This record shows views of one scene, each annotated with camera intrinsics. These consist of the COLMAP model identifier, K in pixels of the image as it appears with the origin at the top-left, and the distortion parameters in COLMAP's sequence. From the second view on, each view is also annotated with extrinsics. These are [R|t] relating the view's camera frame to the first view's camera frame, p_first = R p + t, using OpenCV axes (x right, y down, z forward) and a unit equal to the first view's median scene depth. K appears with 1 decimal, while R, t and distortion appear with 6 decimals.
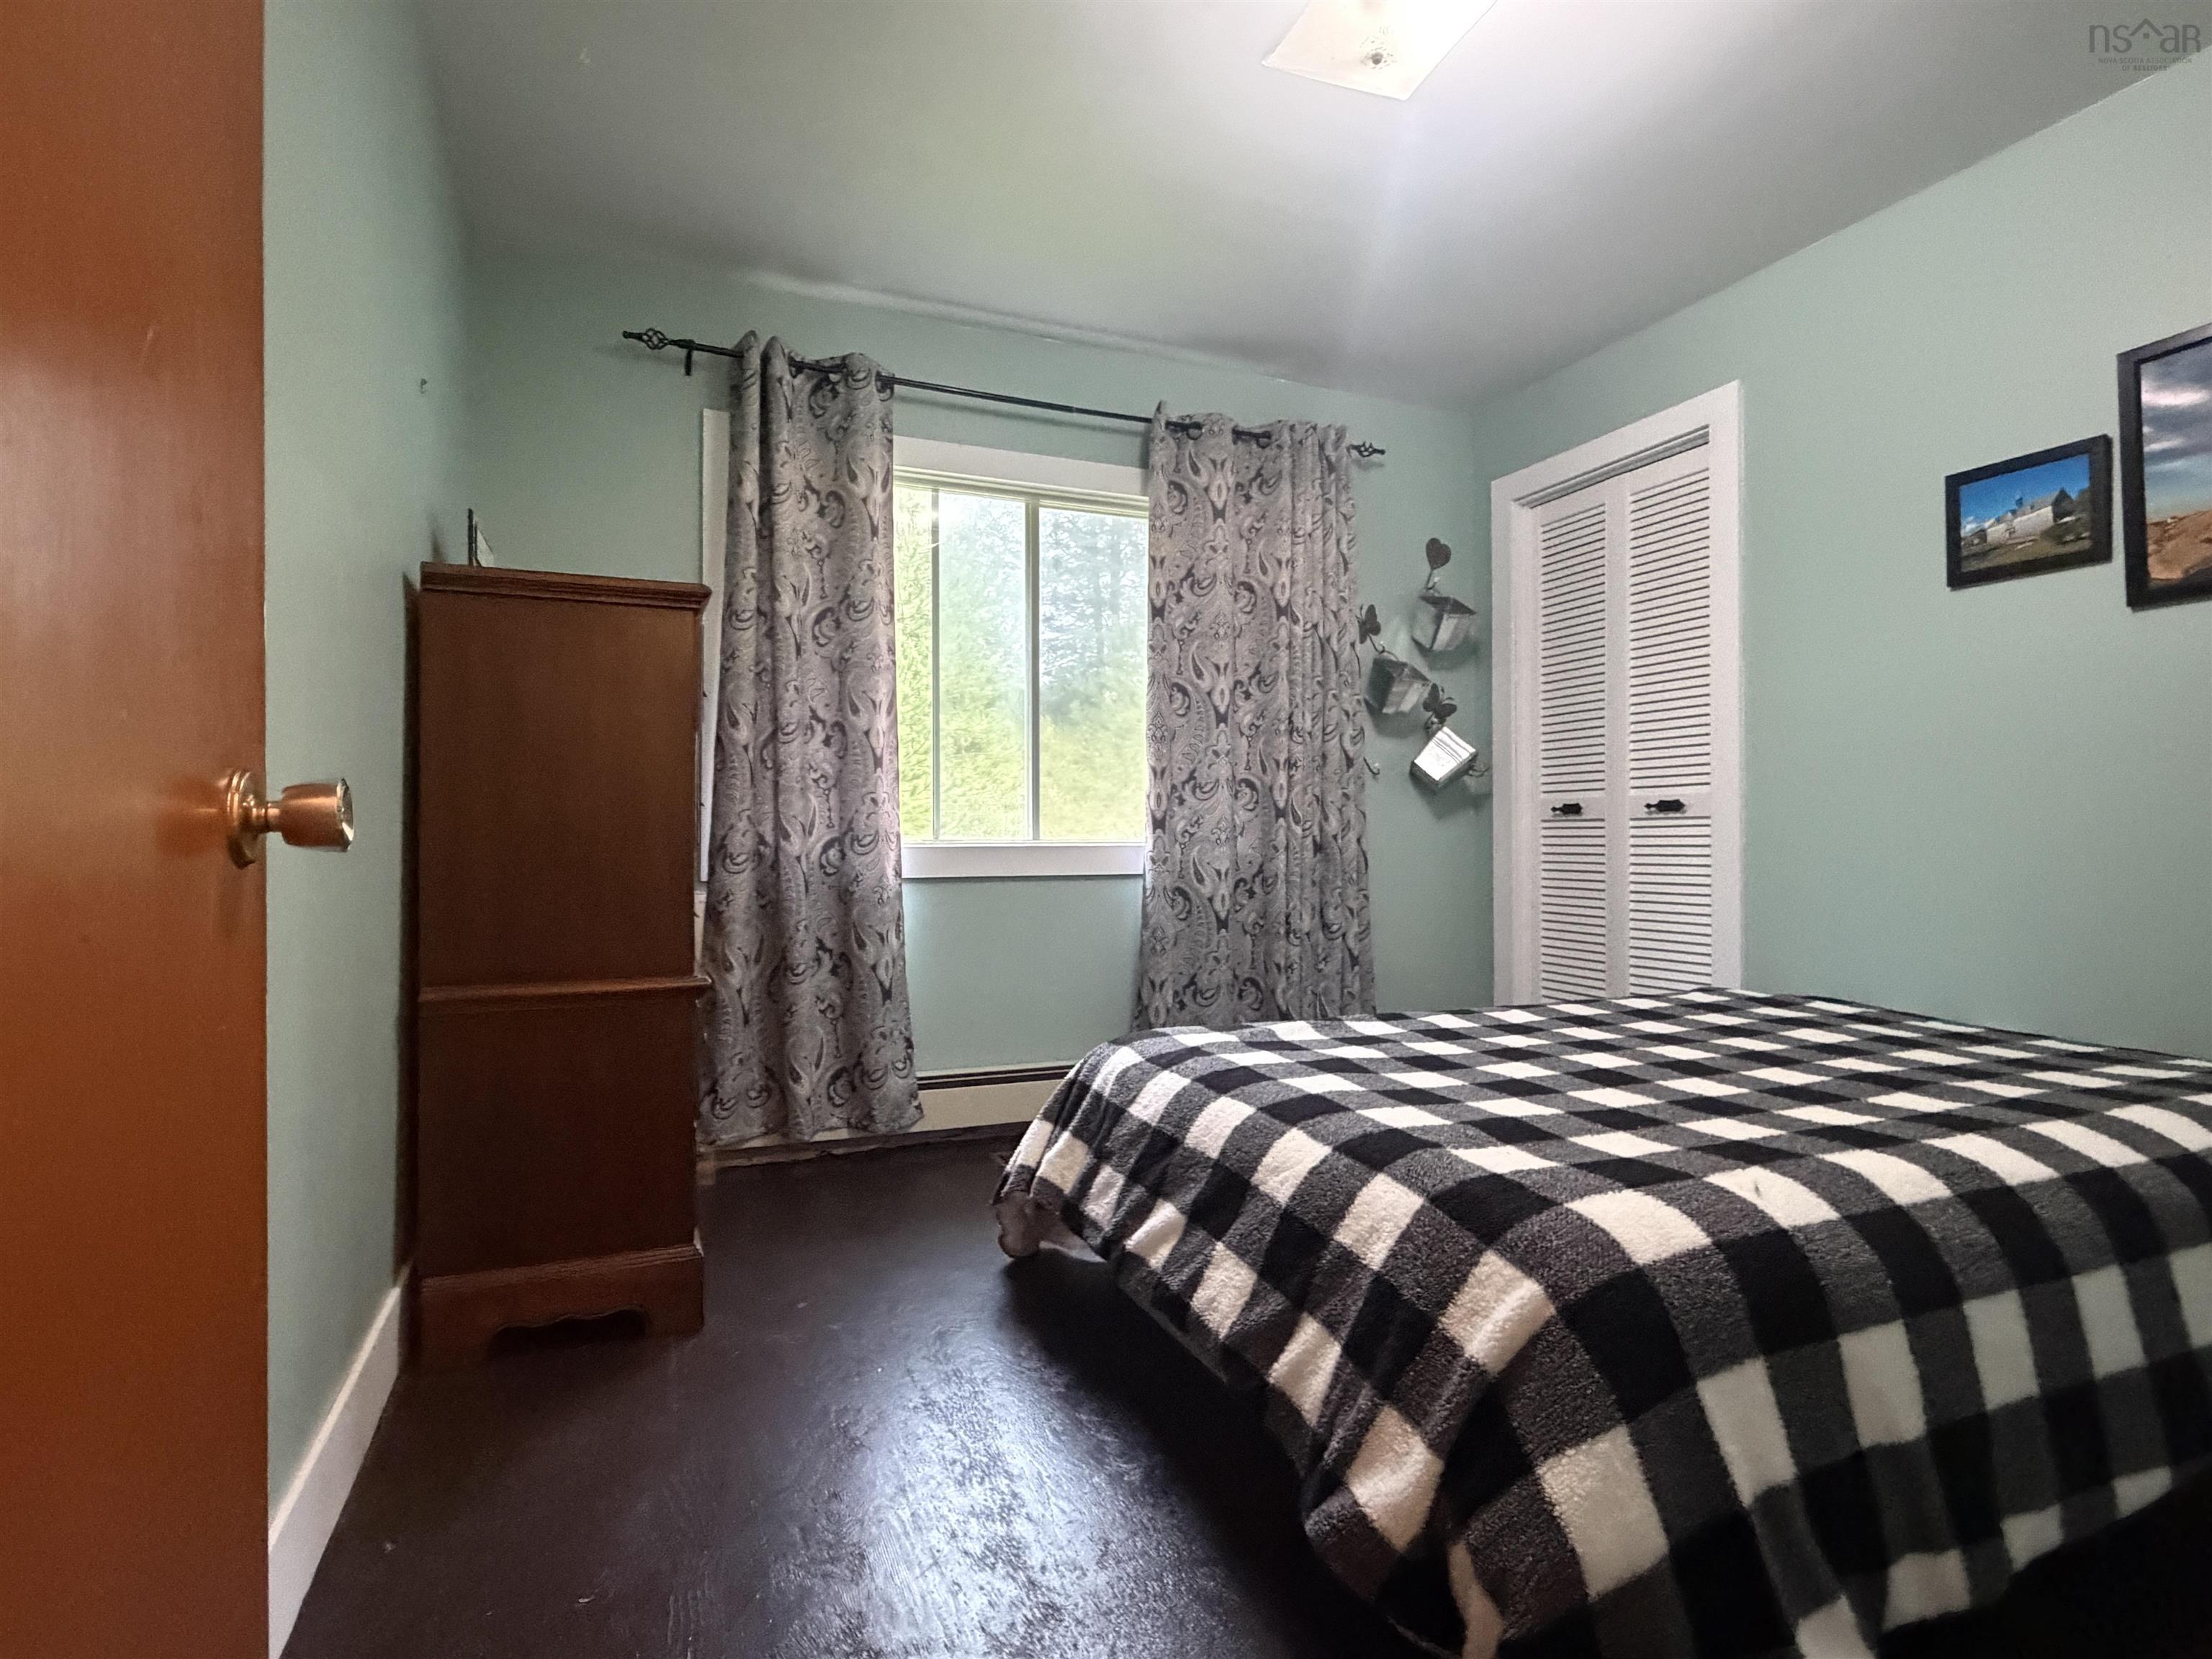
lens RADIAL K [[1170.1, 0, 1158.7], [0, 1170.1, 857.8], [0, 0, 1]] dist [-0.001129, 0.001720]
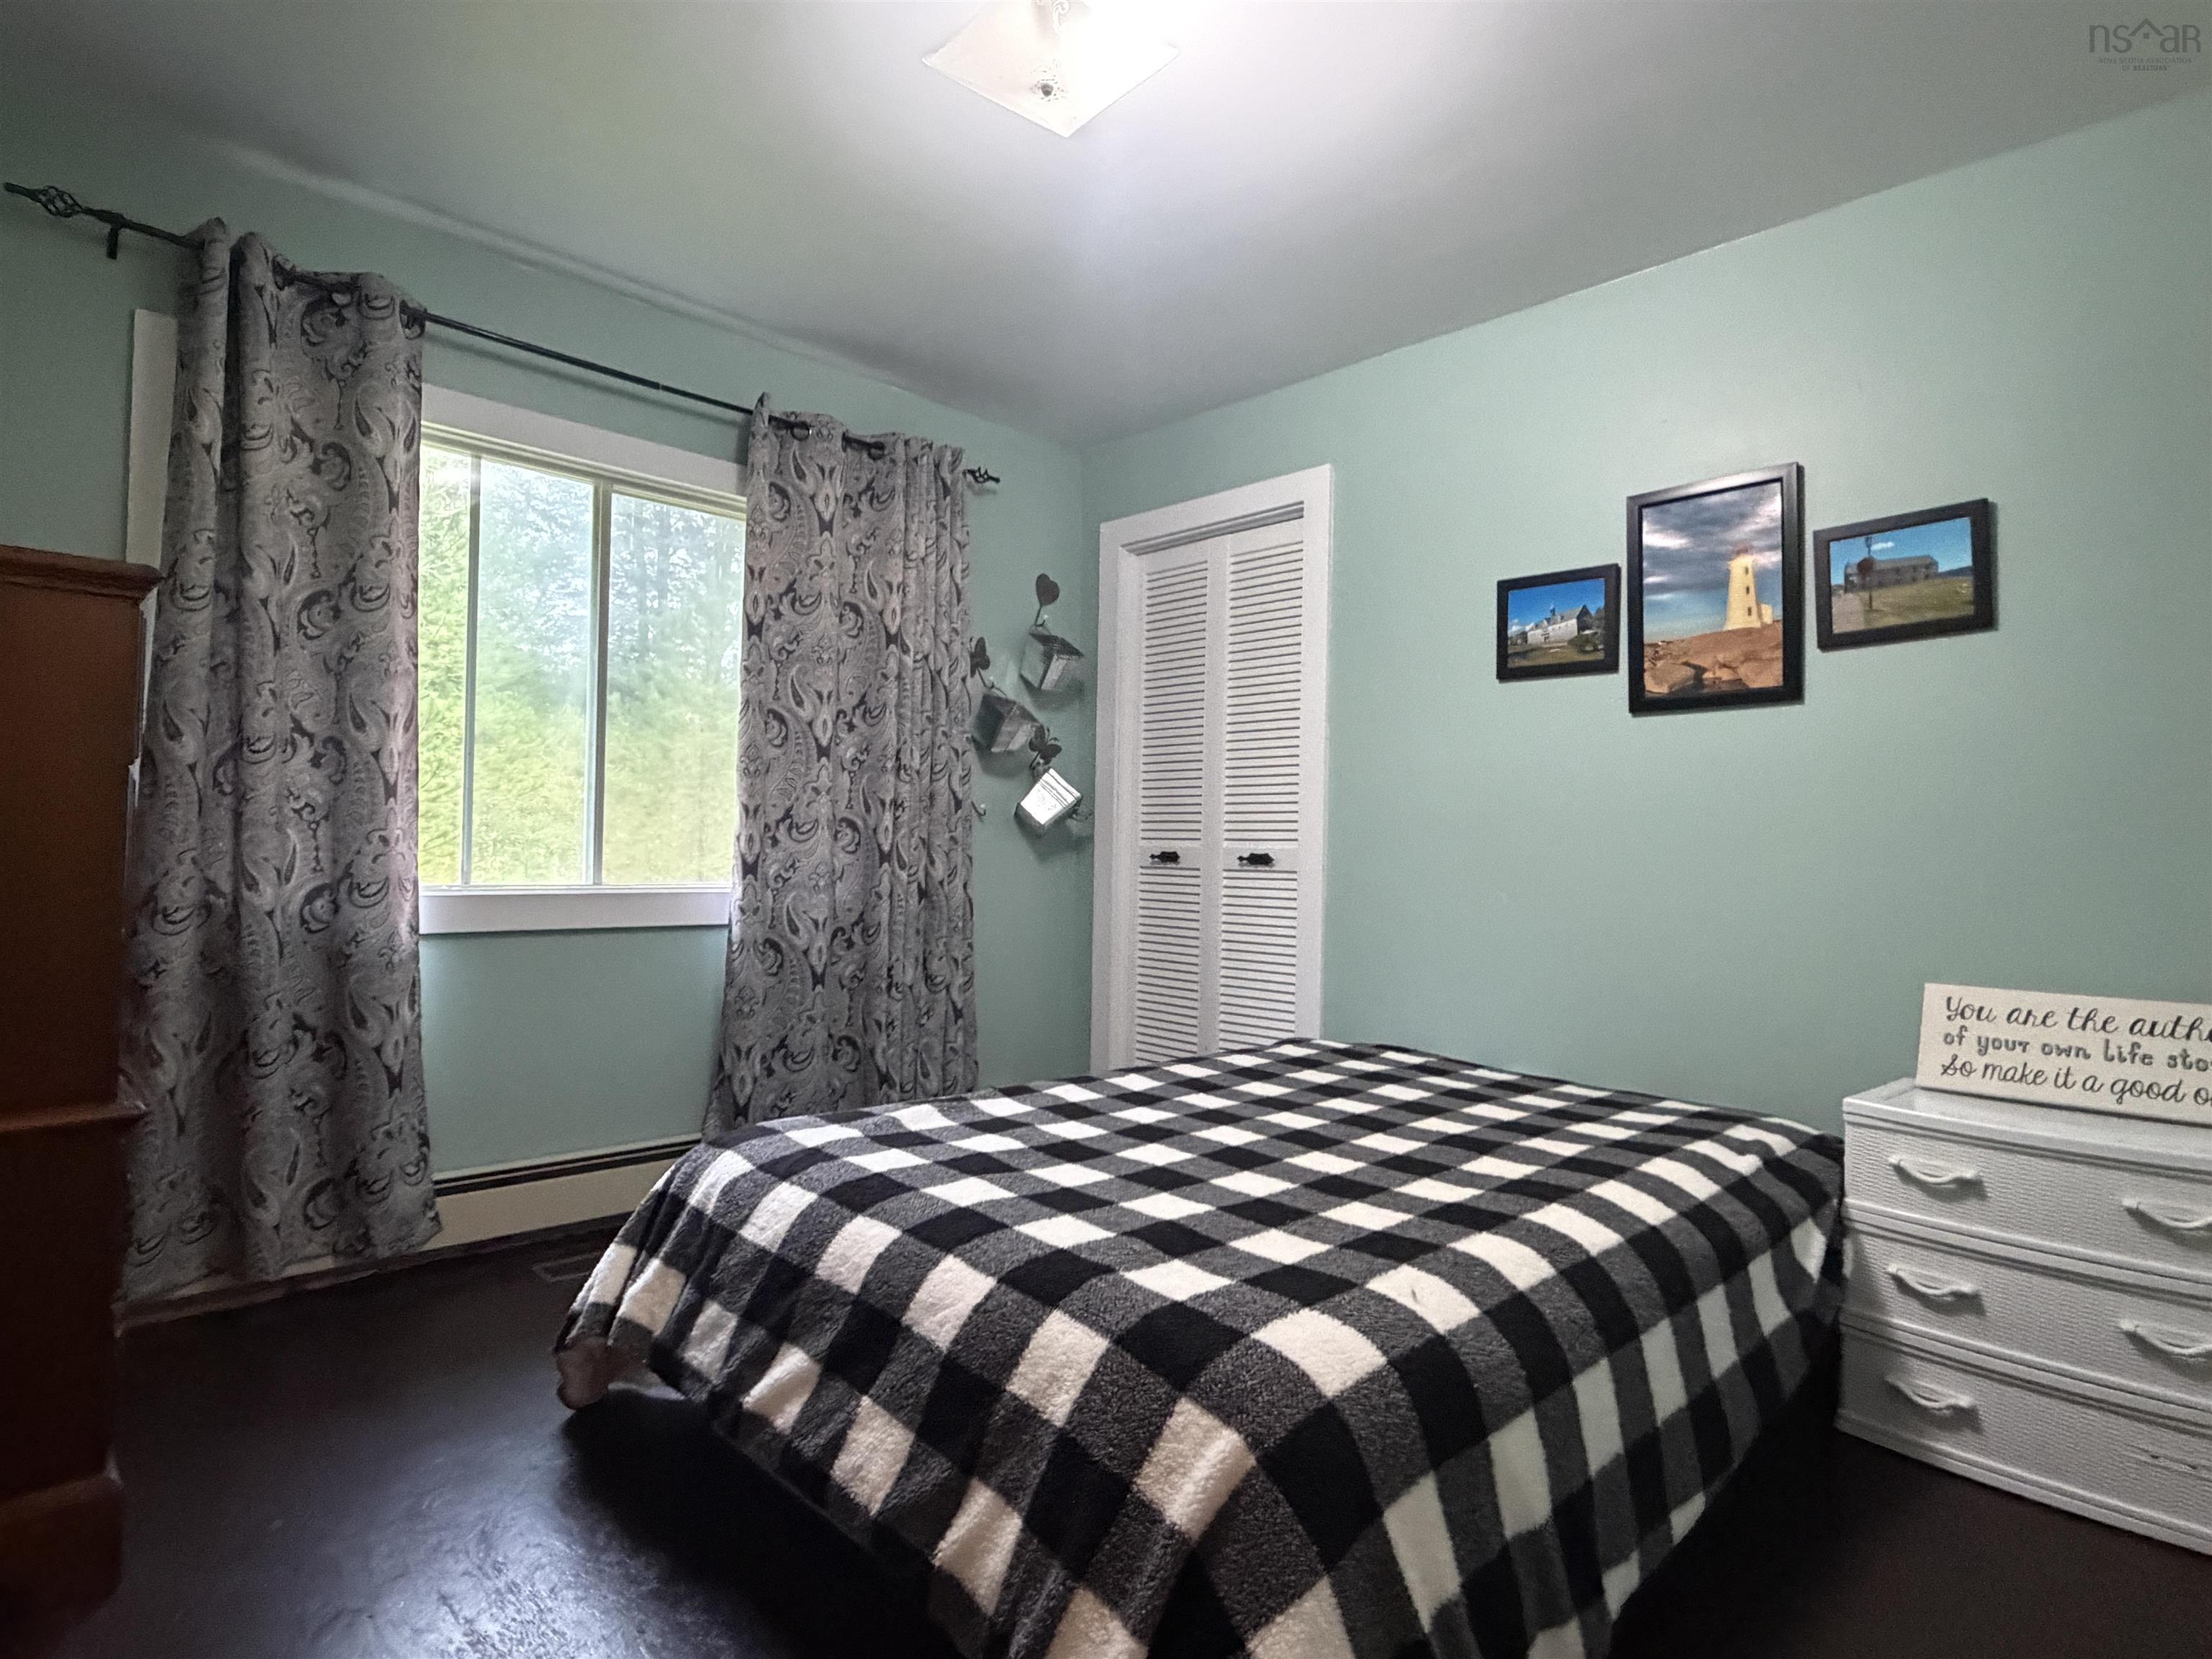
lens RADIAL K [[1170.1, 0, 1105.9], [0, 1170.1, 825.3], [0, 0, 1]] dist [-0.001129, 0.001720]
pose [[0.931394, 0.028445, 0.362899, -0.076013], [-0.028339, 0.999583, -0.005616, -0.069066], [-0.362907, -0.005054, 0.931812, 0.080567]]
